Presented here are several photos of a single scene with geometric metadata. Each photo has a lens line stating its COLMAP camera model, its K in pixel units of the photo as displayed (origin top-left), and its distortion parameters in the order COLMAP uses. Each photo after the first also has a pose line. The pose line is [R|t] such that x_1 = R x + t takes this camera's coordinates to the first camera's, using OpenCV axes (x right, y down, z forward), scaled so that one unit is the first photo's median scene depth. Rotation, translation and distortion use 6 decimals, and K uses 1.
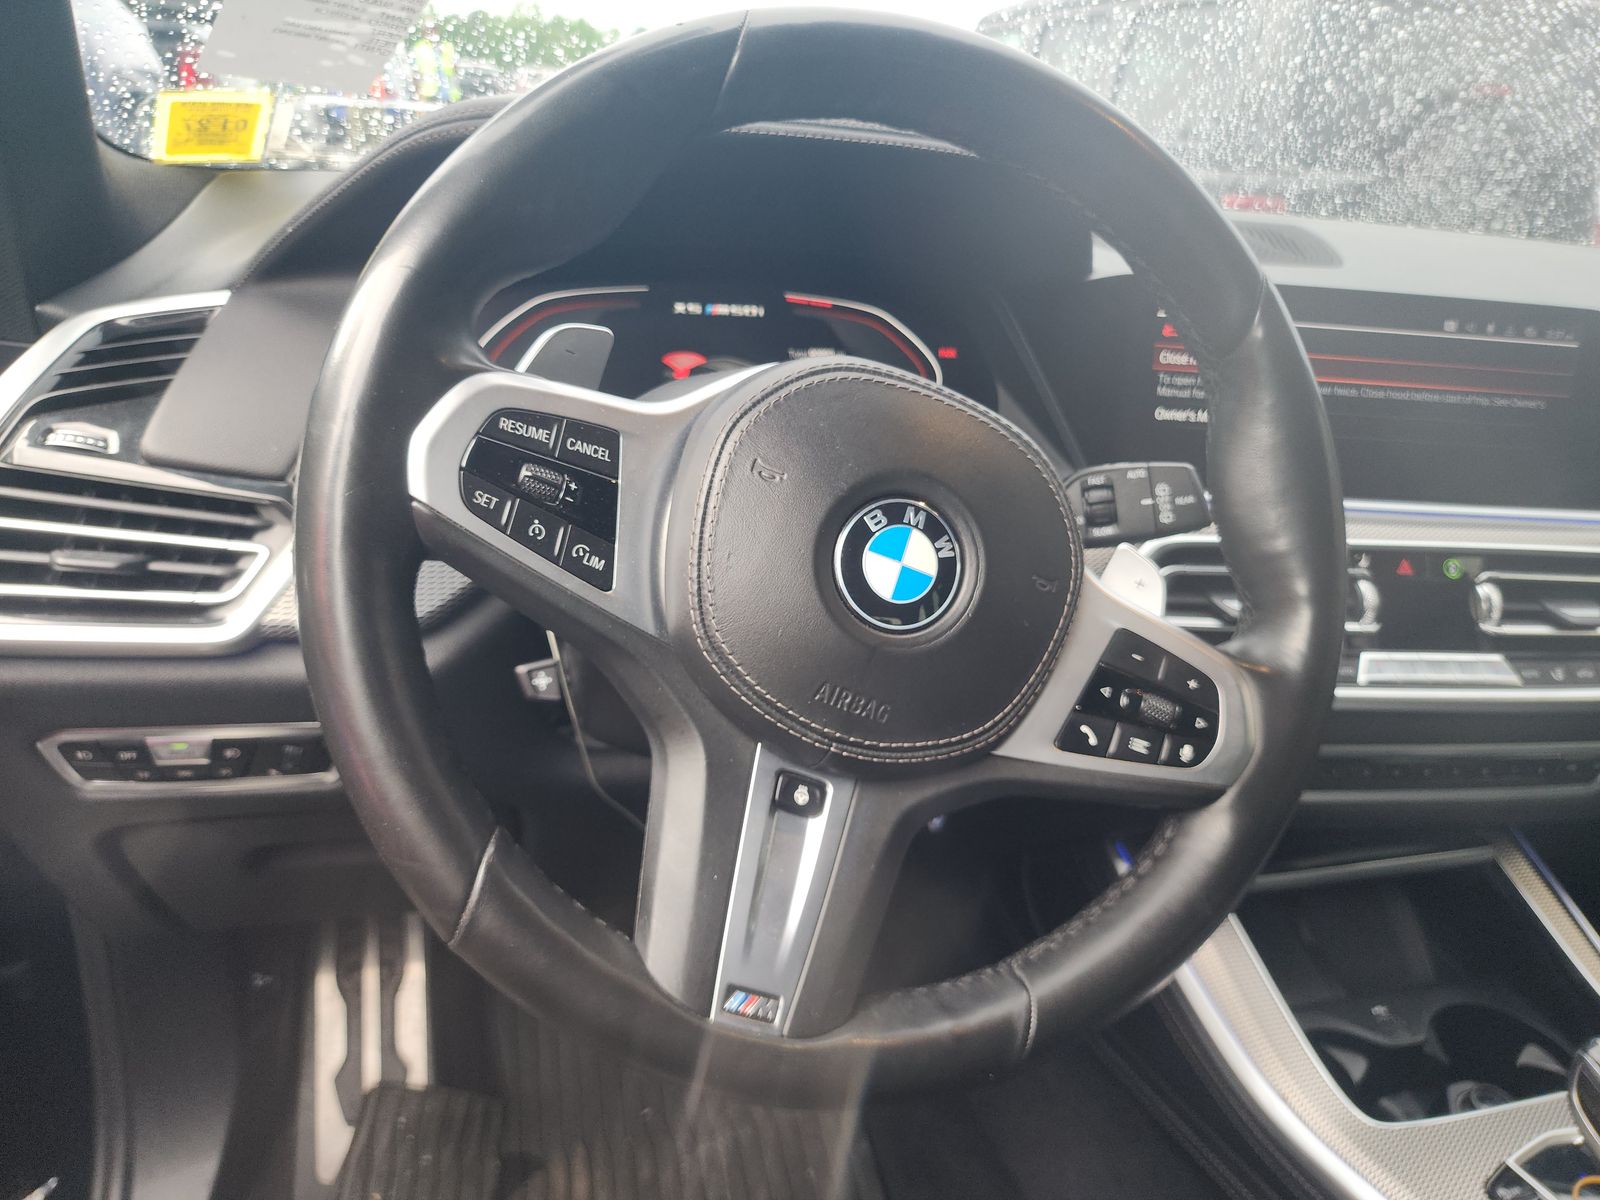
lens RADIAL K [[1065.2, 0, 800.0], [0, 1065.2, 600.0], [0, 0, 1]] dist [-0.001824, -0.006085]
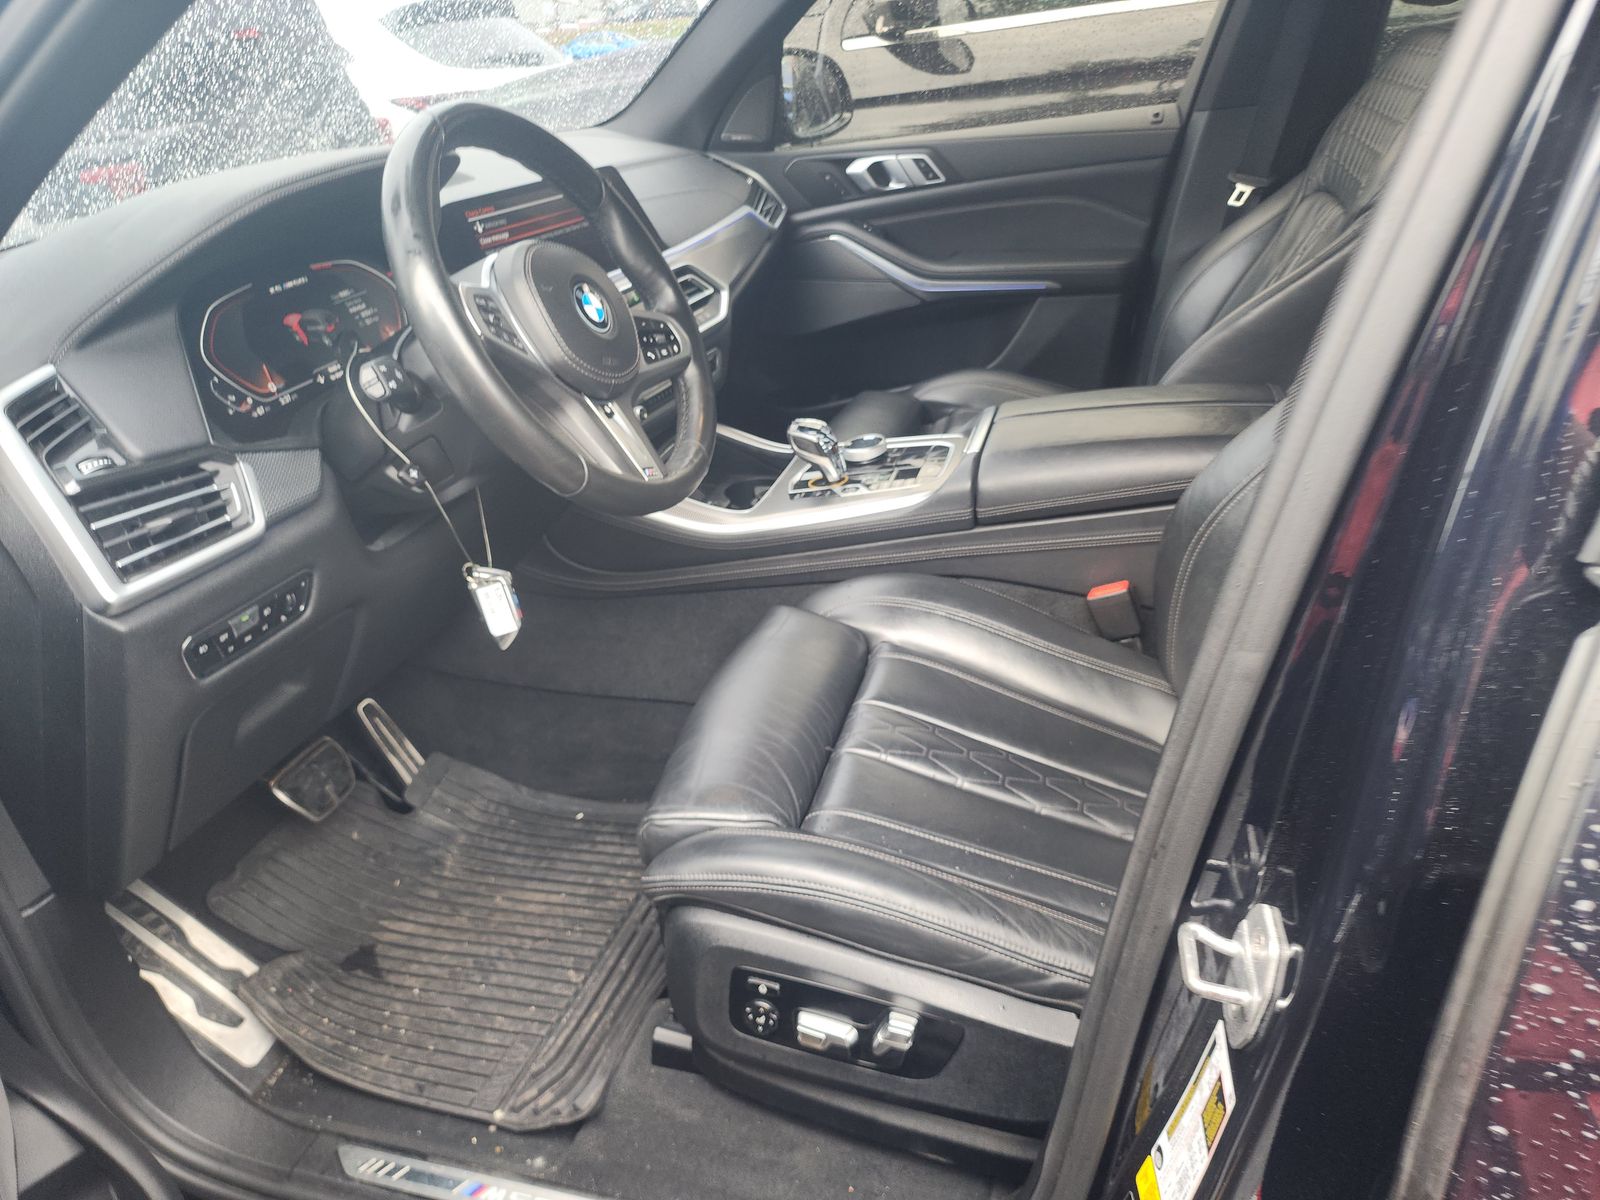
lens RADIAL K [[1065.2, 0, 800.0], [0, 1065.2, 600.0], [0, 0, 1]] dist [-0.001824, -0.006085]
pose [[0.510204, -0.508099, 0.693922, -1.016363], [0.462163, 0.842415, 0.277024, 0.045752], [-0.725326, 0.179366, 0.664628, -0.556991]]
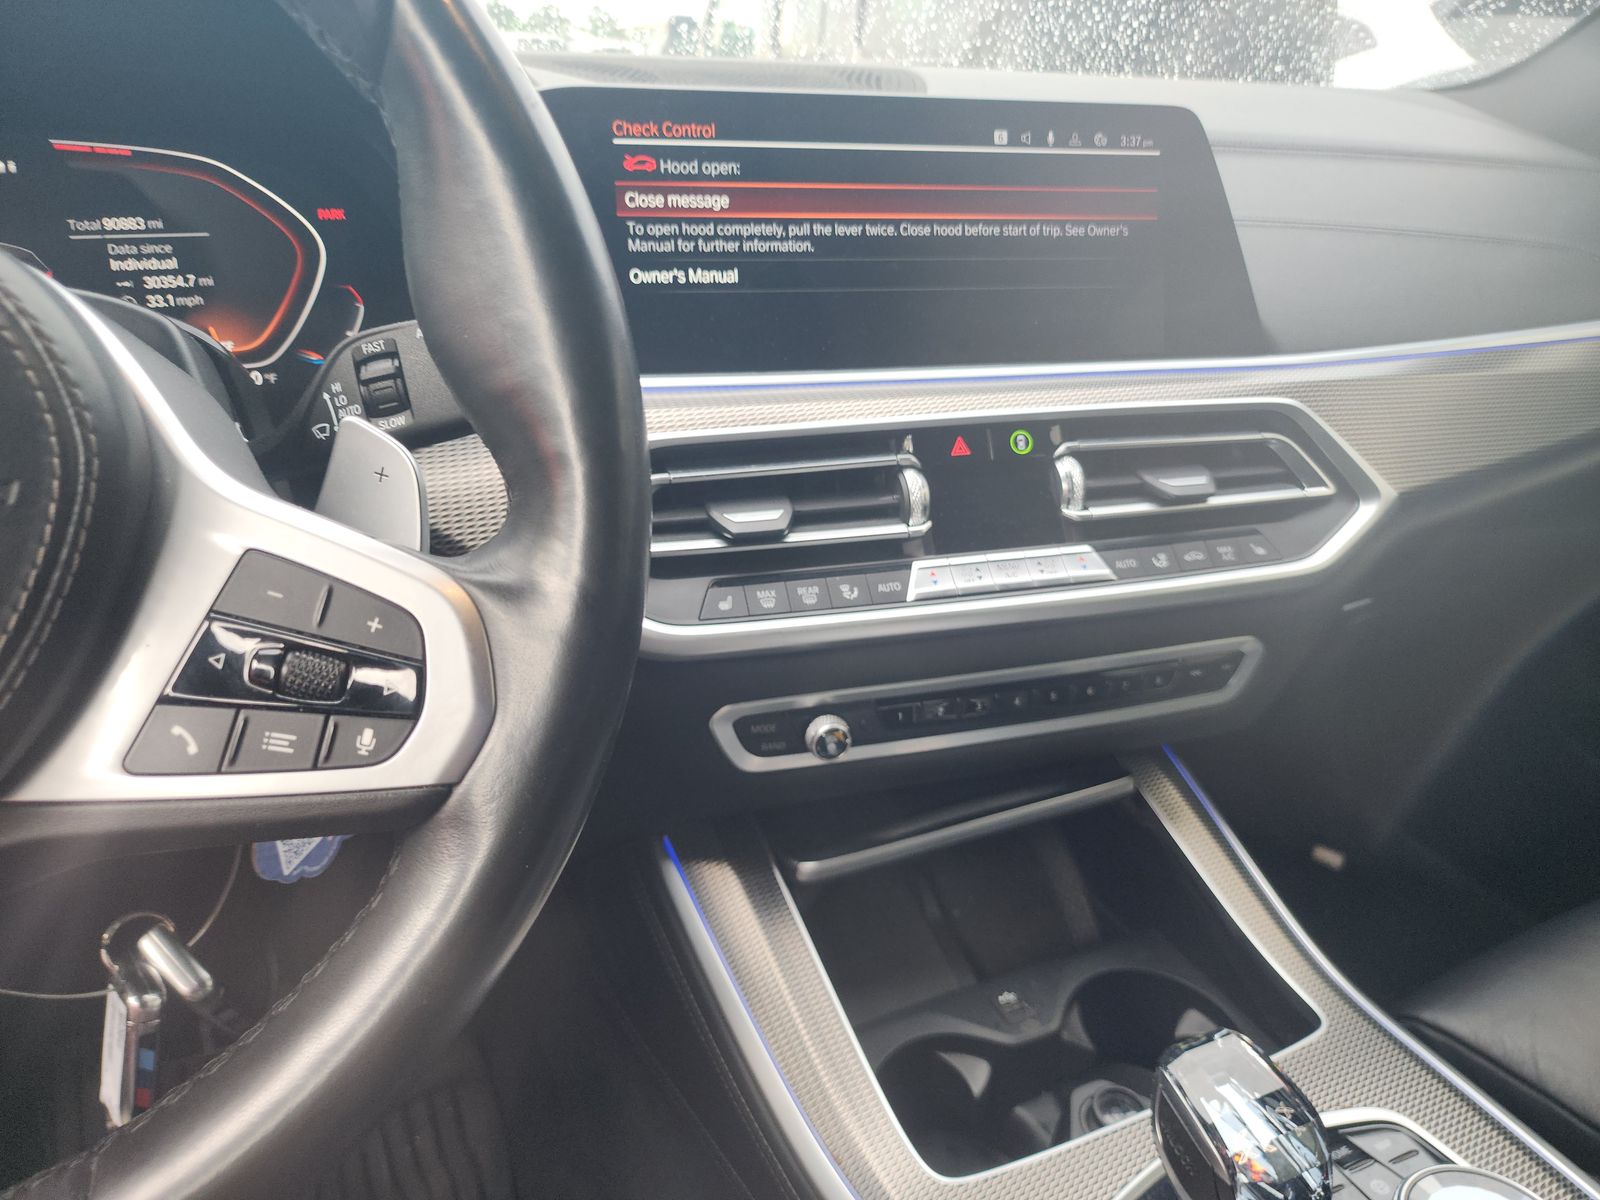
lens RADIAL K [[1065.2, 0, 800.0], [0, 1065.2, 600.0], [0, 0, 1]] dist [-0.001824, -0.006085]
pose [[0.985253, -0.114923, 0.126764, 0.335714], [0.110600, 0.993033, 0.040656, 0.035894], [-0.130553, -0.026037, 0.991099, 0.234696]]
